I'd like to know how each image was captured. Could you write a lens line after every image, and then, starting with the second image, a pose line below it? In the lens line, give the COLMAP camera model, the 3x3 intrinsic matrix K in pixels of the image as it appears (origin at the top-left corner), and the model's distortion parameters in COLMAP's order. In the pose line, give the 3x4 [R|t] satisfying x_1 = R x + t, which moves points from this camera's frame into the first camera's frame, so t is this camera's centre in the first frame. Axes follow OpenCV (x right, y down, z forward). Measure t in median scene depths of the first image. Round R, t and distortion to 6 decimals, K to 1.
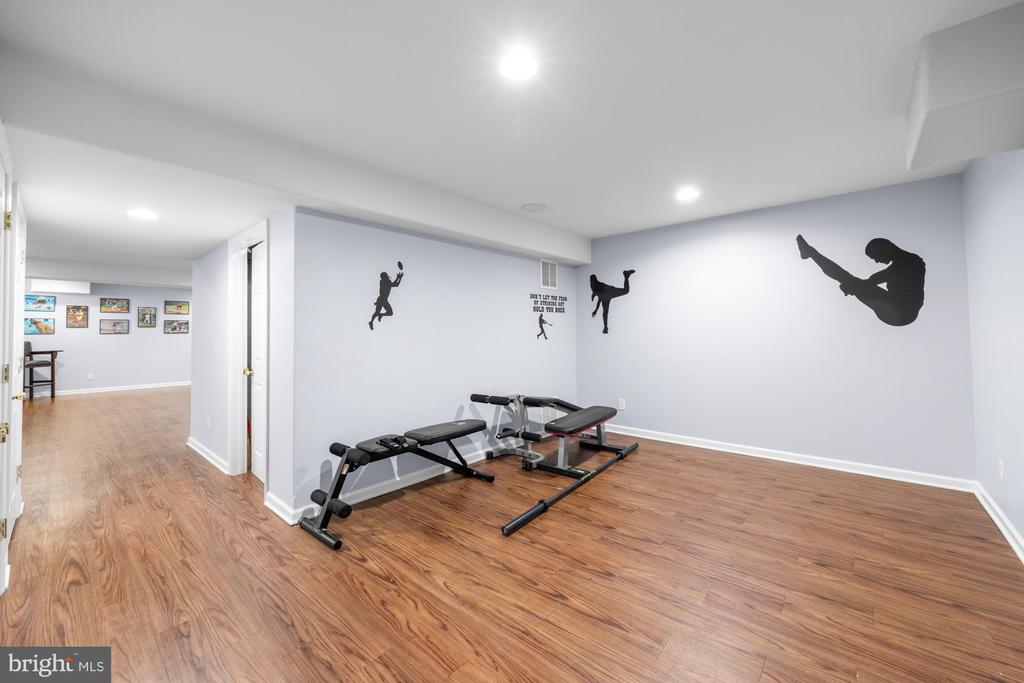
lens RADIAL K [[396.4, 0, 510.4], [0, 396.4, 335.1], [0, 0, 1]] dist [0.000181, -0.000032]
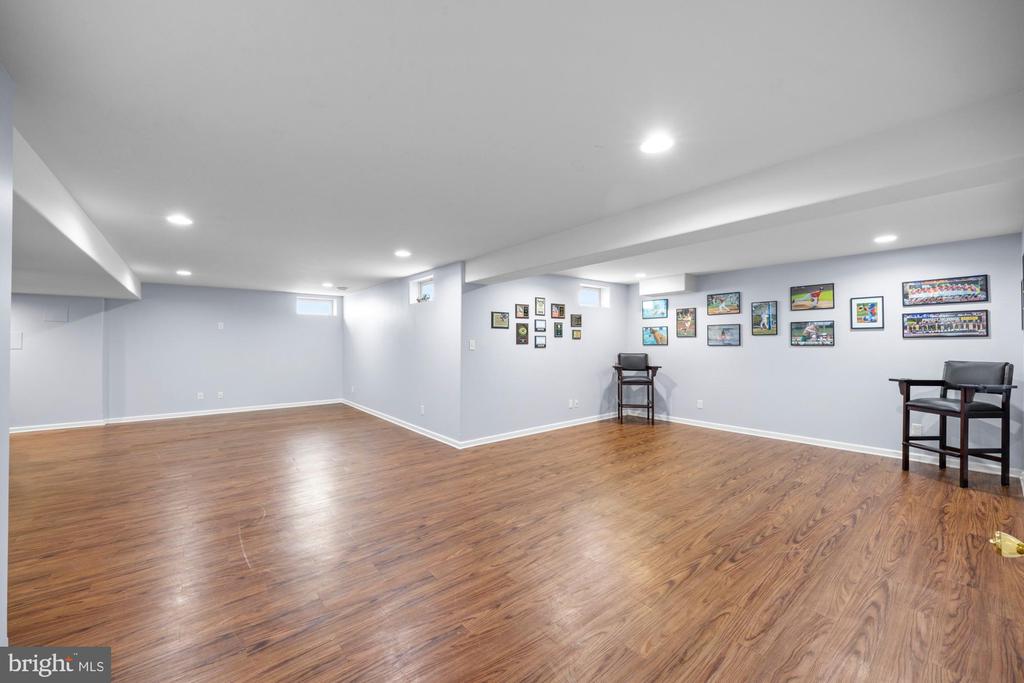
lens RADIAL K [[396.4, 0, 511.1], [0, 396.4, 341.3], [0, 0, 1]] dist [0.000181, -0.000032]
pose [[-0.164967, 0.006766, -0.986276, -0.276692], [-0.001018, 0.999975, 0.007030, -0.015118], [0.986299, 0.002164, -0.164956, 0.755938]]
